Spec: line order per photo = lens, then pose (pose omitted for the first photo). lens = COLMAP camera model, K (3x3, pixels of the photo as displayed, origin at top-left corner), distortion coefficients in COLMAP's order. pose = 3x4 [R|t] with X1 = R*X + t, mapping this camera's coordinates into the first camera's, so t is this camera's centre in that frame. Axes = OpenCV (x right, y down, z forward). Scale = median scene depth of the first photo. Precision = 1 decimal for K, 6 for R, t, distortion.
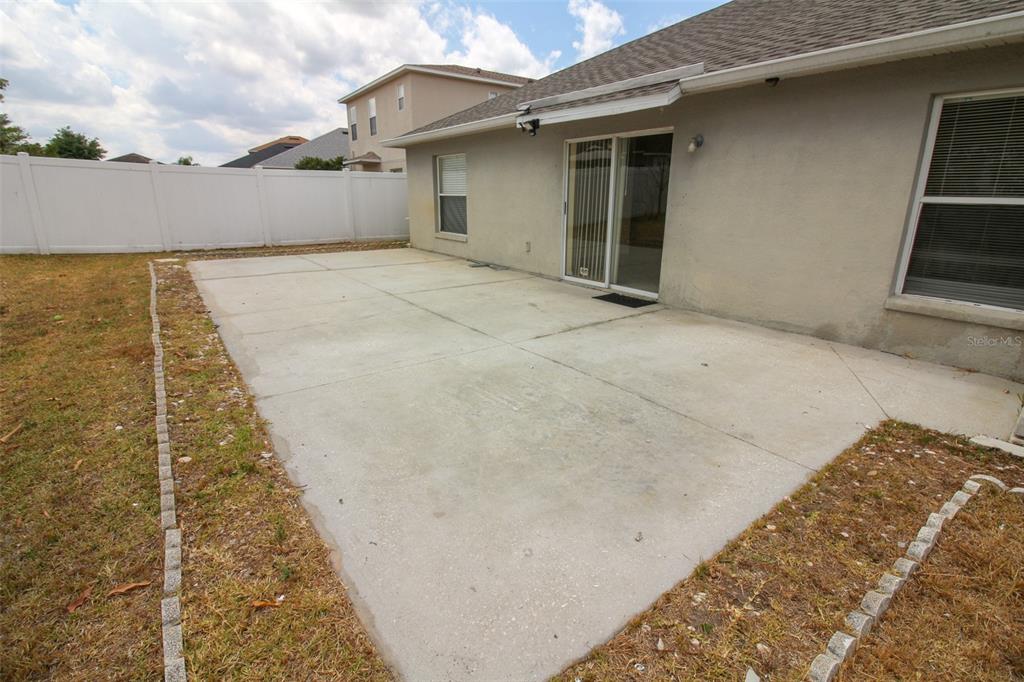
lens RADIAL K [[475.0, 0, 515.5], [0, 475.0, 325.2], [0, 0, 1]] dist [0.002165, -0.011899]
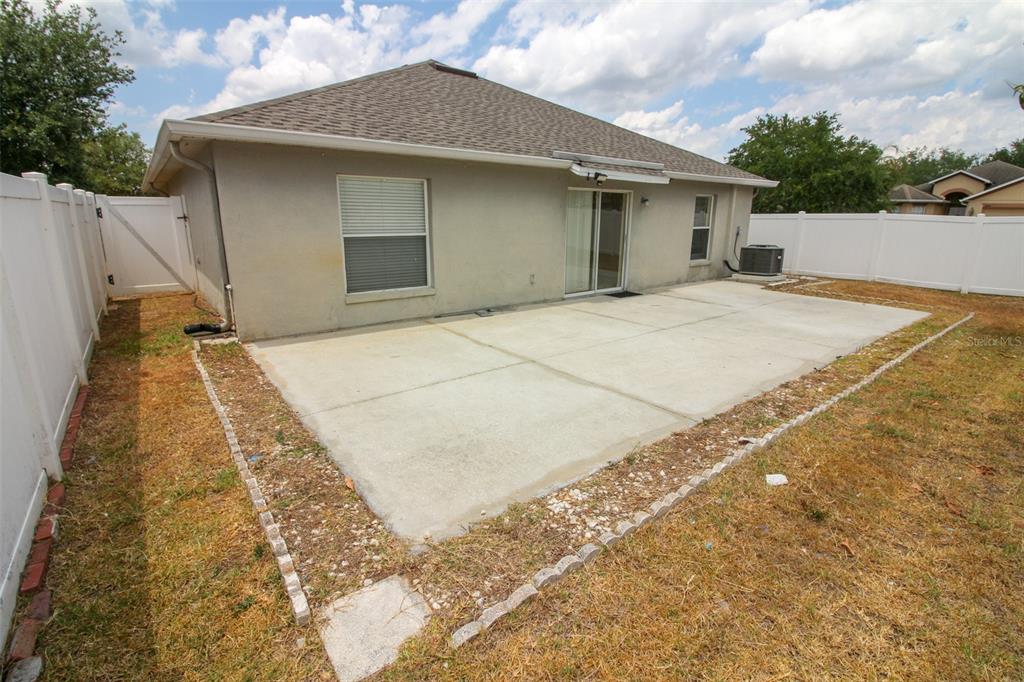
lens RADIAL K [[475.0, 0, 515.5], [0, 475.0, 325.2], [0, 0, 1]] dist [0.002165, -0.011899]
pose [[-0.019603, -0.242926, 0.969847, -1.252336], [0.251142, 0.937735, 0.239959, -0.407025], [-0.967752, 0.248274, 0.042627, 1.241832]]
